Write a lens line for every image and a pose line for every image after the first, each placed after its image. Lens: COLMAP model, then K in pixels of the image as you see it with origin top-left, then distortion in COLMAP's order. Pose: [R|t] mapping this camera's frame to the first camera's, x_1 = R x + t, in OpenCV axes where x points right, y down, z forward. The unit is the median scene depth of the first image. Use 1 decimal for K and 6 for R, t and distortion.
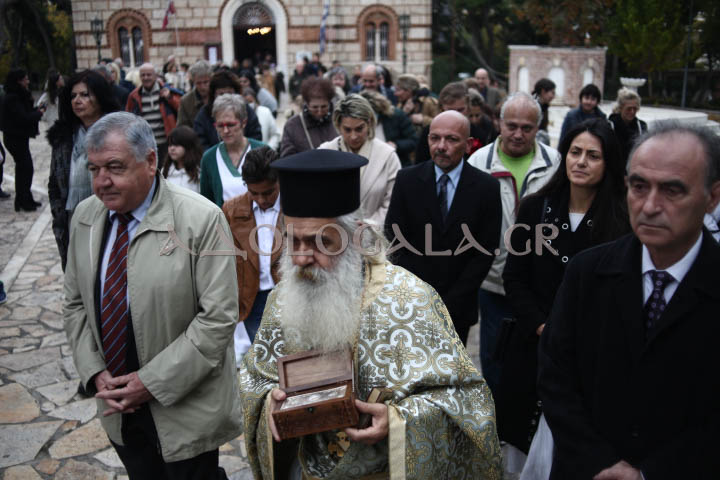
lens RADIAL K [[727.3, 0, 356.9], [0, 727.3, 236.7], [0, 0, 1]] dist [-0.102128, 0.000000]
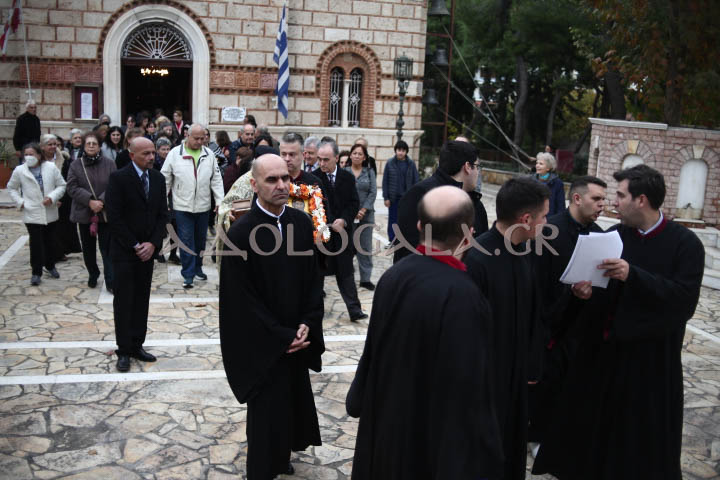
lens RADIAL K [[727.3, 0, 363.2], [0, 727.3, 240.0], [0, 0, 1]] dist [-0.102128, 0.000000]
pose [[0.983044, 0.024077, 0.181783, -0.076494], [-0.011632, 0.997534, -0.069221, -0.098085], [-0.183002, 0.065933, 0.980899, 0.369764]]
